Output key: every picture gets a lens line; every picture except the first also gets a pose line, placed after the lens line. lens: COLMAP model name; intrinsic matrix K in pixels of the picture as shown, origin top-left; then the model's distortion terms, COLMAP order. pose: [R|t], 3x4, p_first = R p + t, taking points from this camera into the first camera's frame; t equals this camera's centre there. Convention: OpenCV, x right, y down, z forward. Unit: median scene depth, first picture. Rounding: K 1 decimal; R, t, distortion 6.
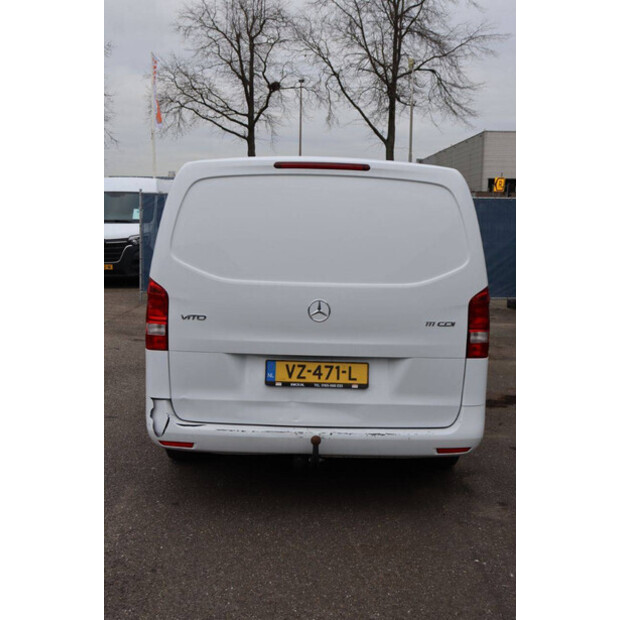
lens RADIAL K [[684.9, 0, 310.0], [0, 684.9, 310.0], [0, 0, 1]] dist [-0.018215, 0.062549]
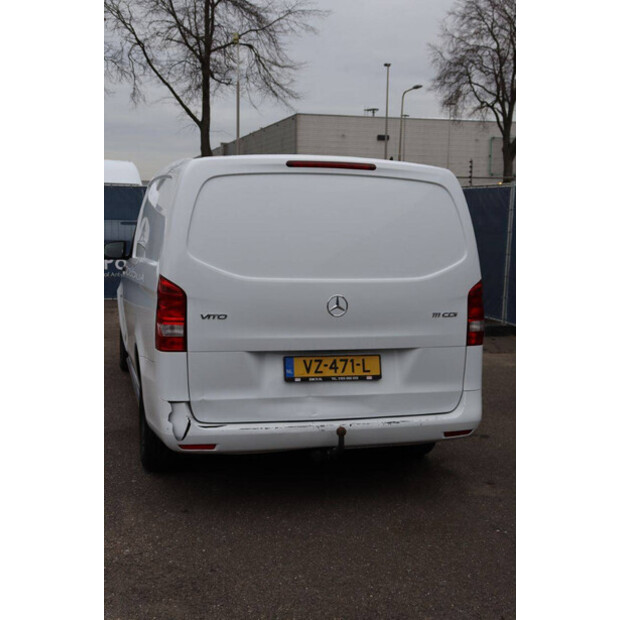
lens RADIAL K [[770.9, 0, 310.0], [0, 770.9, 310.0], [0, 0, 1]] dist [0.032106, 0.090075]
pose [[0.967442, -0.032317, 0.251021, -0.310471], [0.033404, 0.999442, -0.000070, 0.005693], [-0.250878, 0.008453, 0.967982, -0.110307]]
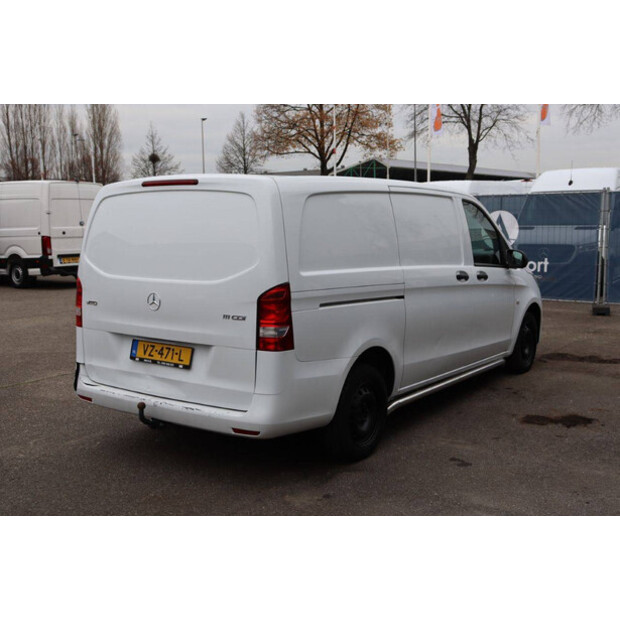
lens RADIAL K [[697.4, 0, 310.0], [0, 697.4, 310.0], [0, 0, 1]] dist [0.000063, 0.007944]
pose [[0.828274, 0.044349, -0.558565, 0.922119], [-0.046172, 0.998875, 0.010842, -0.009983], [0.558417, 0.016810, 0.829390, 0.115828]]
